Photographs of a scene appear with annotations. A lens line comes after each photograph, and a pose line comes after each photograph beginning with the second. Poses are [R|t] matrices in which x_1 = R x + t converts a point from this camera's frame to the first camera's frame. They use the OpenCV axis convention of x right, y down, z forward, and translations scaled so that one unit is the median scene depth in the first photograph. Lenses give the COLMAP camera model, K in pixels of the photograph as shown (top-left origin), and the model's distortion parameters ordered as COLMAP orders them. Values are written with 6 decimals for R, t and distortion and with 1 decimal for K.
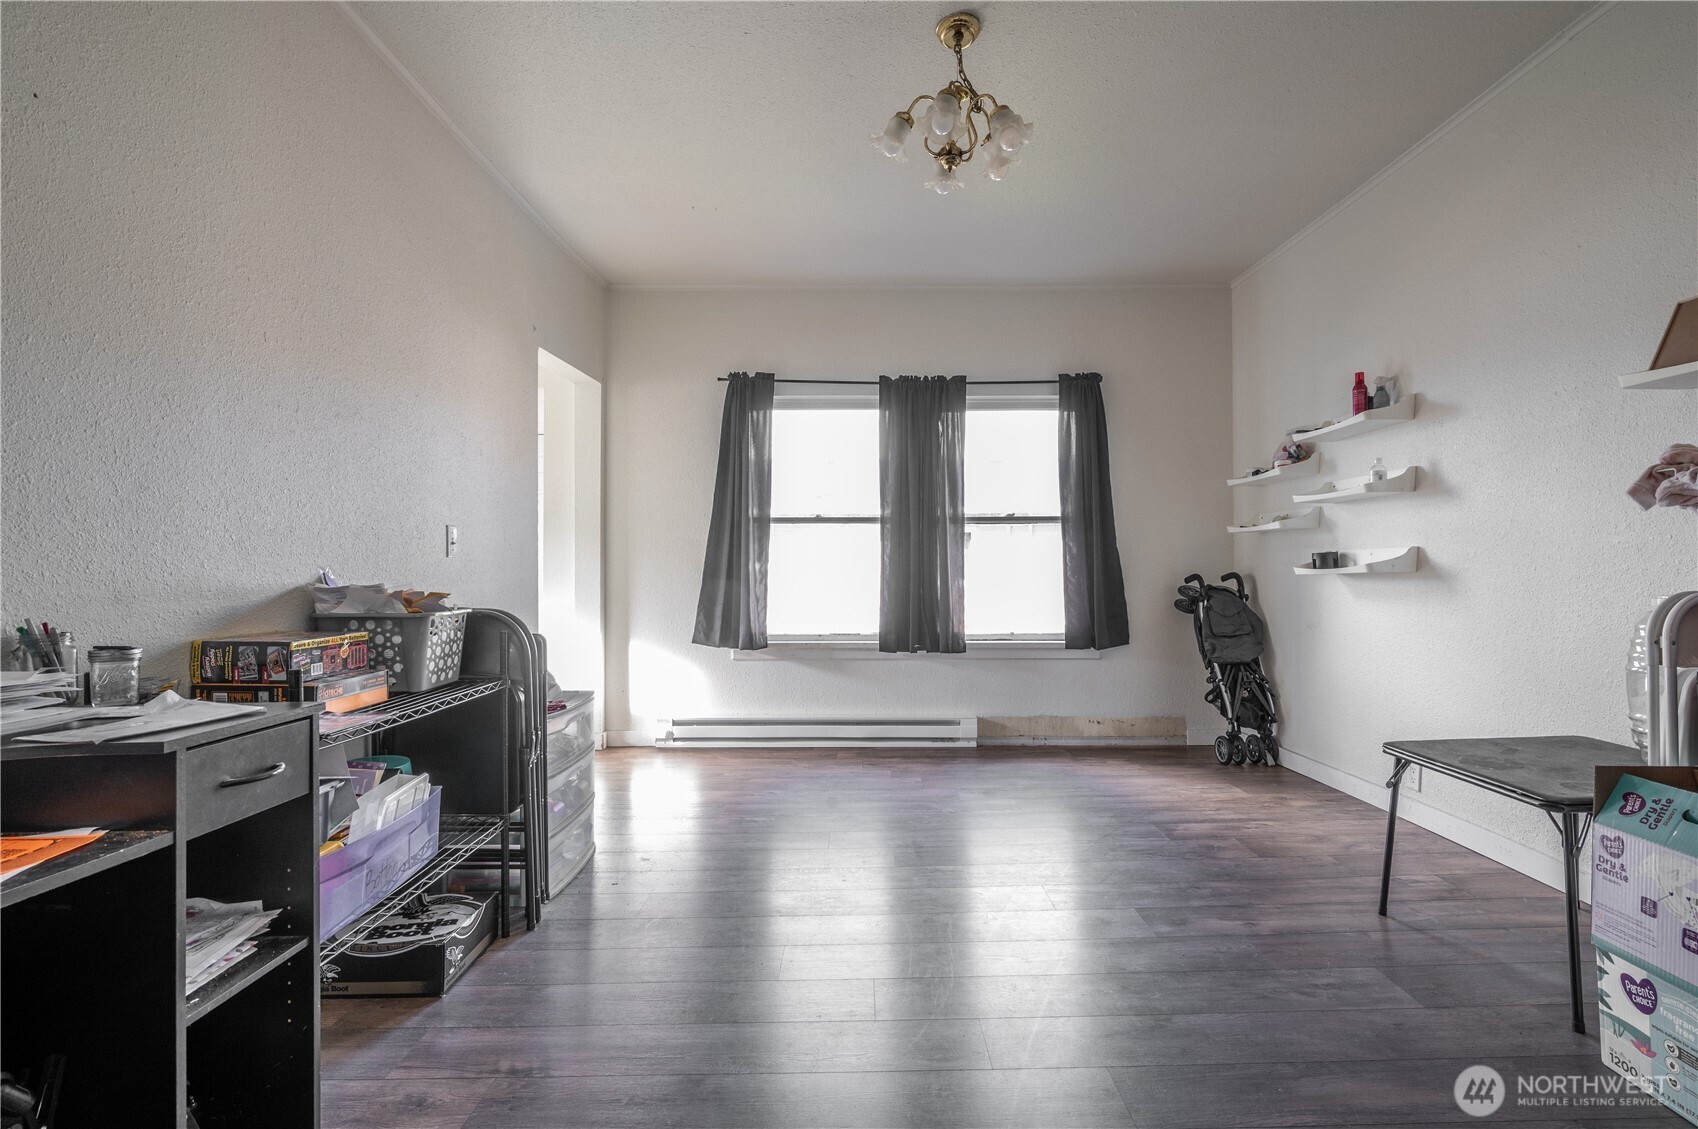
lens RADIAL K [[824.6, 0, 851.1], [0, 824.6, 564.8], [0, 0, 1]] dist [-0.001586, -0.000119]
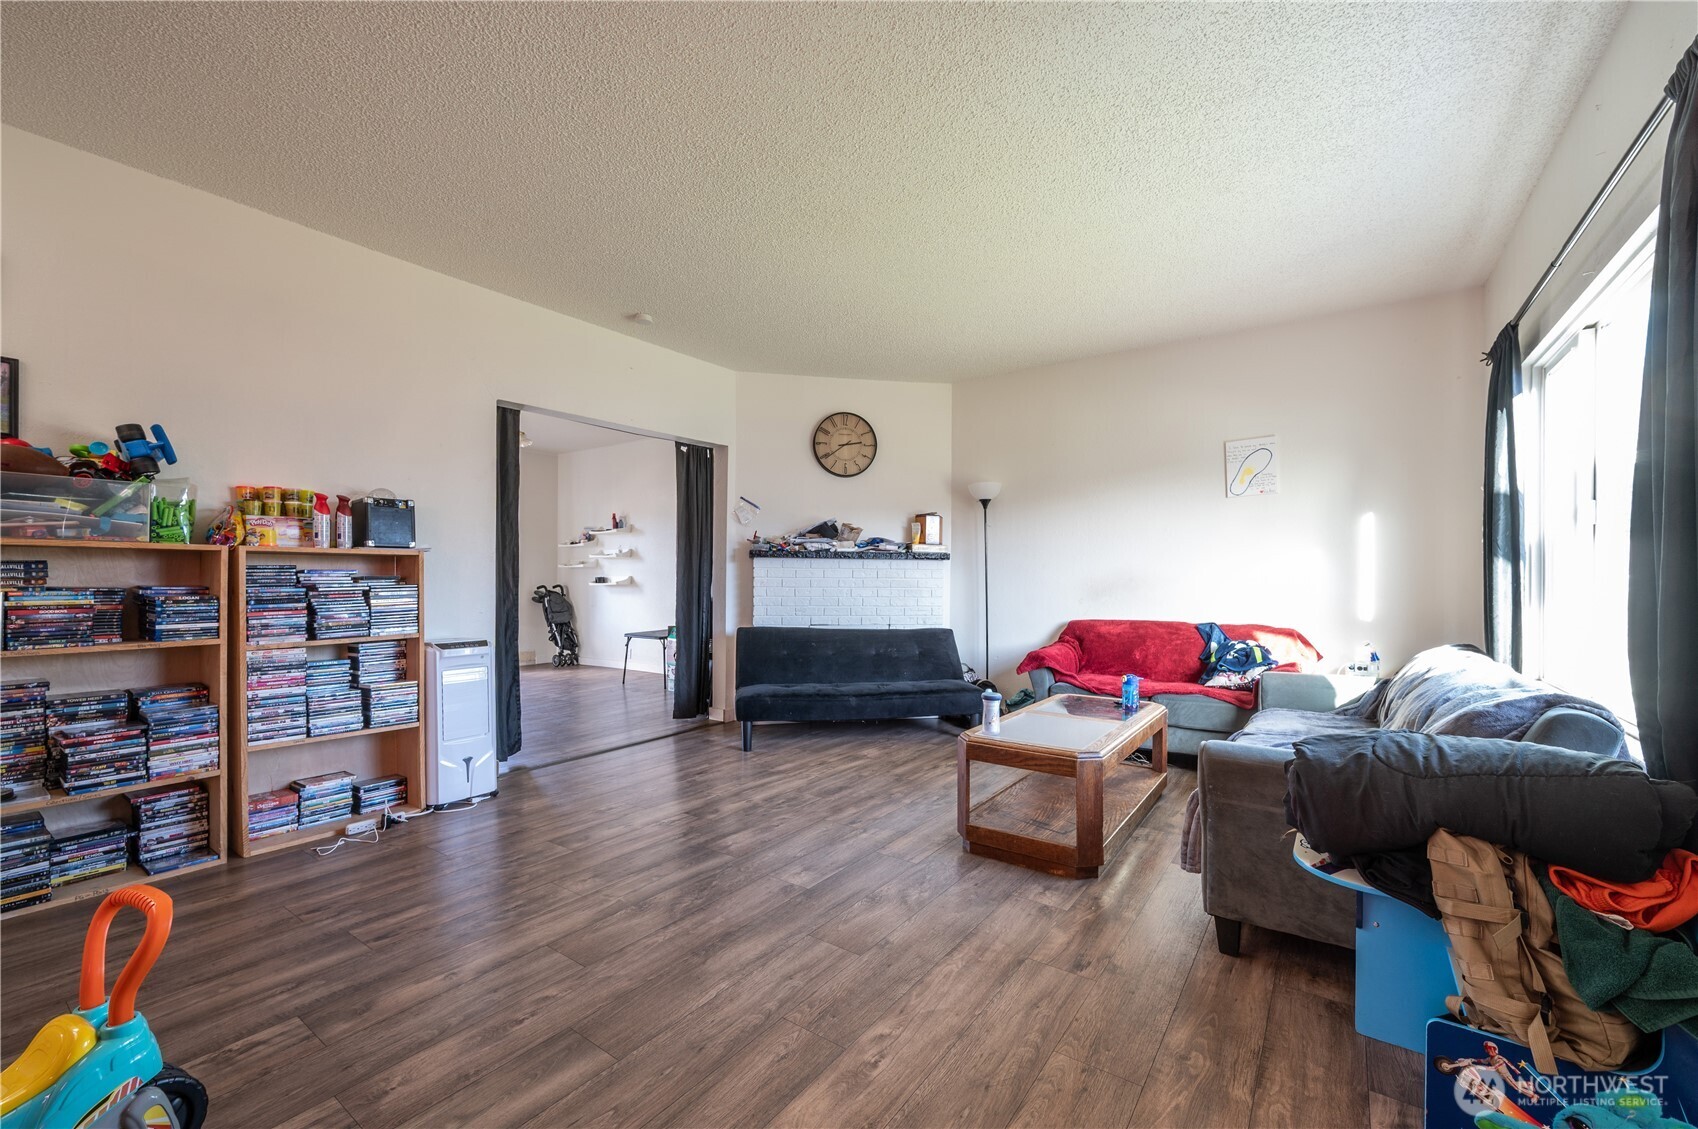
lens RADIAL K [[675.3, 0, 850.2], [0, 675.3, 581.8], [0, 0, 1]] dist [-0.003257, 0.000089]
pose [[0.588091, 0.014061, 0.808672, -0.642472], [-0.012346, 0.999888, -0.008407, 0.007379], [-0.808700, -0.005040, 0.588199, -0.842139]]
